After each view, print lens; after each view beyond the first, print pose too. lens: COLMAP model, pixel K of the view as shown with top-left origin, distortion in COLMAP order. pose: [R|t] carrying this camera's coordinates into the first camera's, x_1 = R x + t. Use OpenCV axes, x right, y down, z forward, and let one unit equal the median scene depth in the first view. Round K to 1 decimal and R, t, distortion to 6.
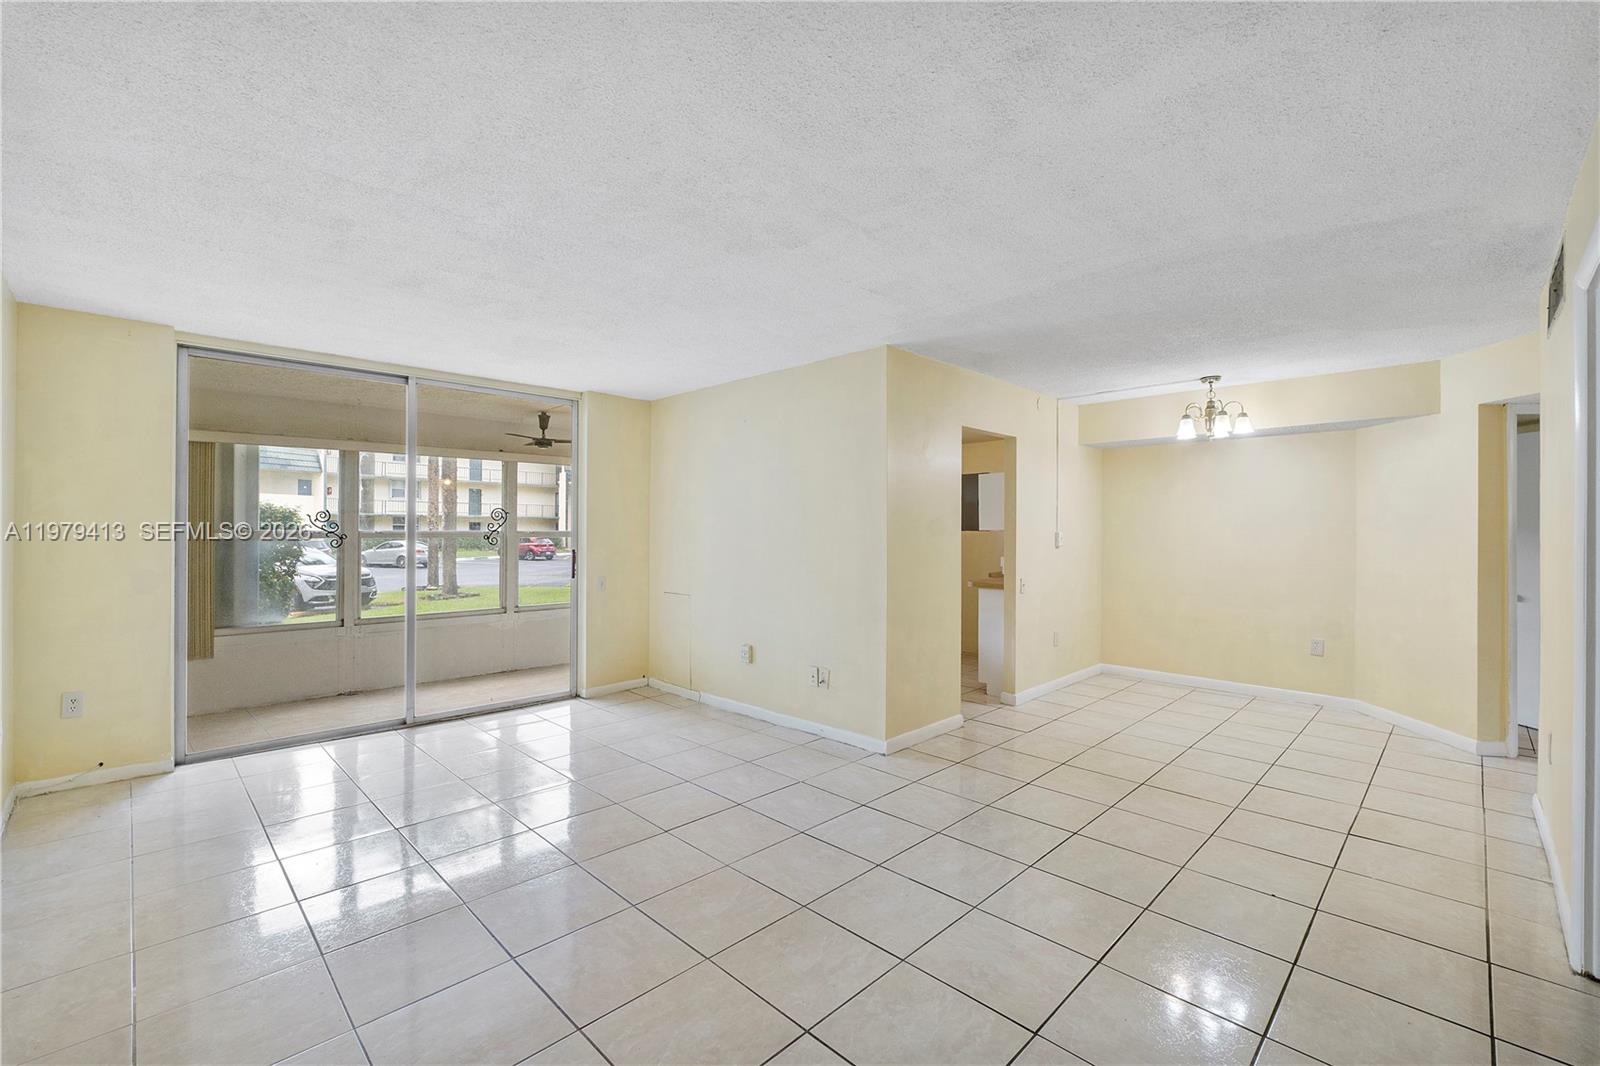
lens RADIAL K [[680.3, 0, 784.4], [0, 680.3, 531.4], [0, 0, 1]] dist [-0.008243, 0.000215]
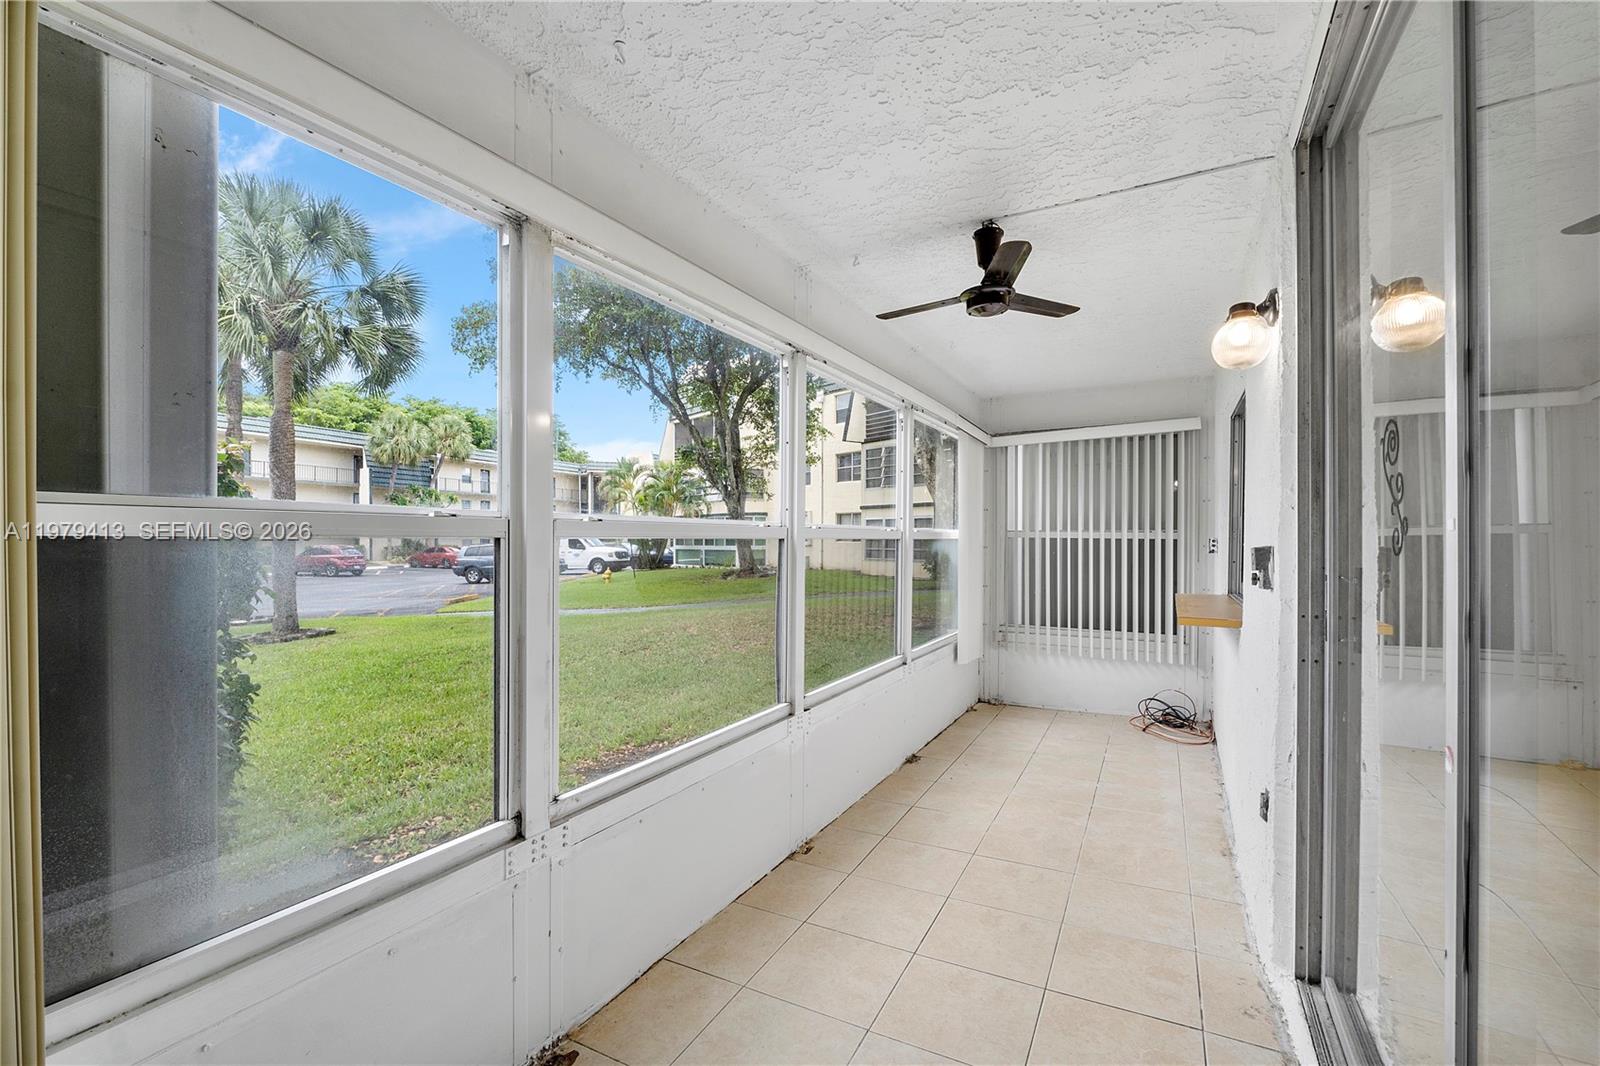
lens RADIAL K [[680.3, 0, 802.5], [0, 680.3, 534.5], [0, 0, 1]] dist [-0.008243, 0.000215]
pose [[0.958088, -0.007420, 0.286376, -0.662652], [0.008846, 0.999954, -0.003686, 0.006701], [-0.286336, 0.006065, 0.958110, 0.722227]]
